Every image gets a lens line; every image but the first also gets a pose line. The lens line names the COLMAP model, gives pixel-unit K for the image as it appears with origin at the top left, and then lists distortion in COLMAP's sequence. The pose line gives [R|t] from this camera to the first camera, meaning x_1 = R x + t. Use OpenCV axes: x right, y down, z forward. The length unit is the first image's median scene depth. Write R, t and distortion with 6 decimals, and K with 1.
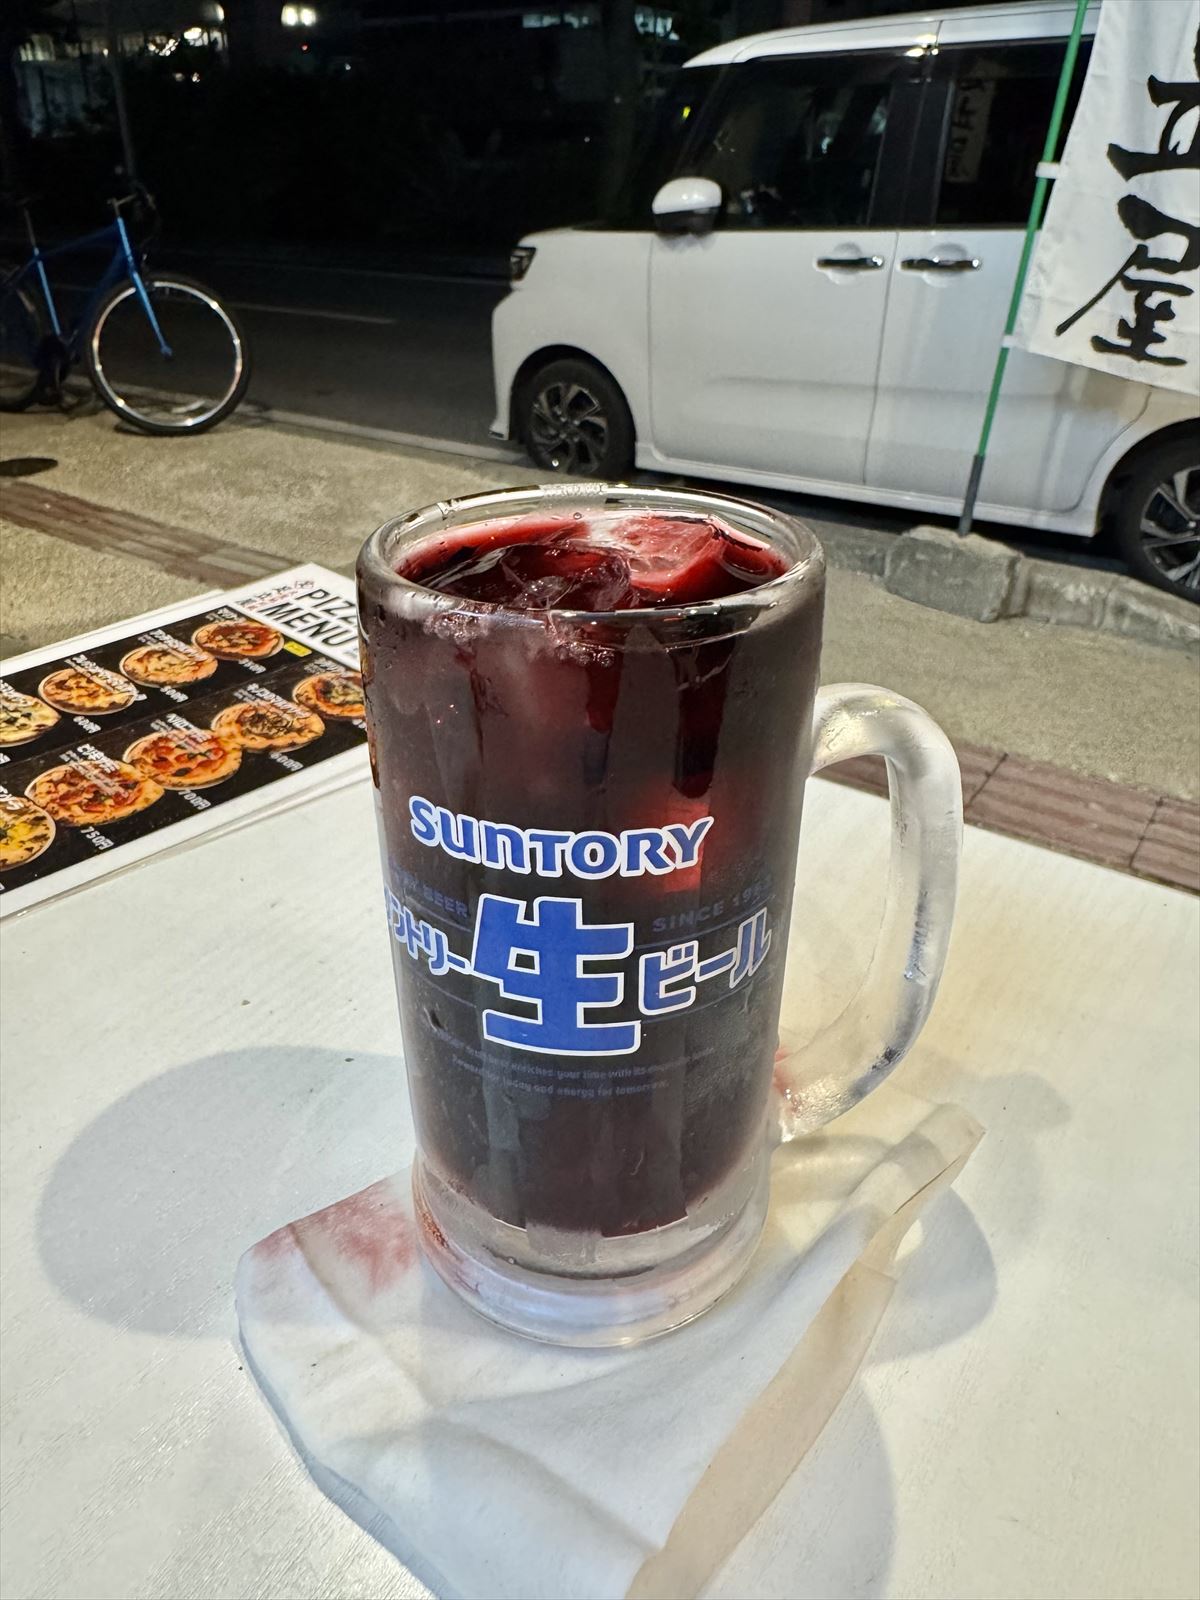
lens RADIAL K [[1098.0, 0, 600.5], [0, 1098.0, 797.9], [0, 0, 1]] dist [-0.004794, 0.000379]
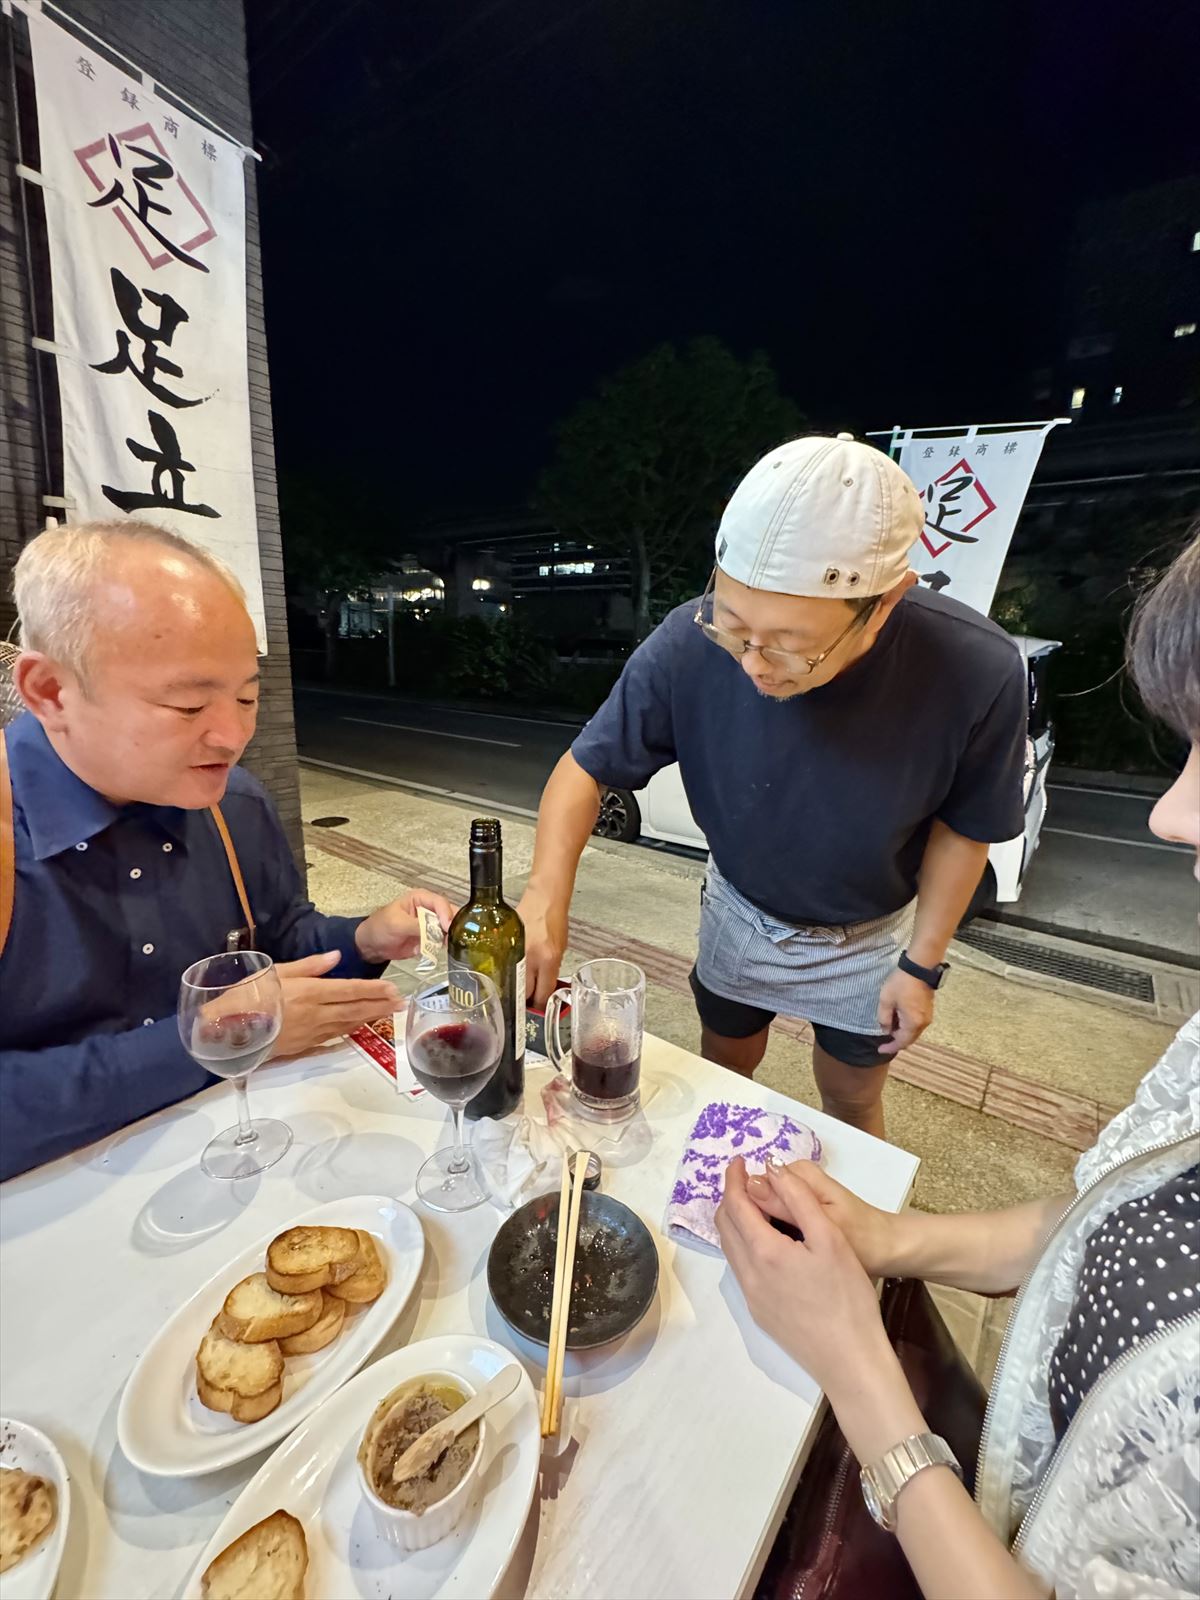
lens RADIAL K [[648.4, 0, 599.0], [0, 648.4, 800.9], [0, 0, 1]] dist [-0.000042, 0.000001]
pose [[0.998430, 0.041610, -0.037503, -0.000083], [-0.050938, 0.952952, -0.298811, -0.014440], [0.023305, 0.300252, 0.953575, -0.156686]]
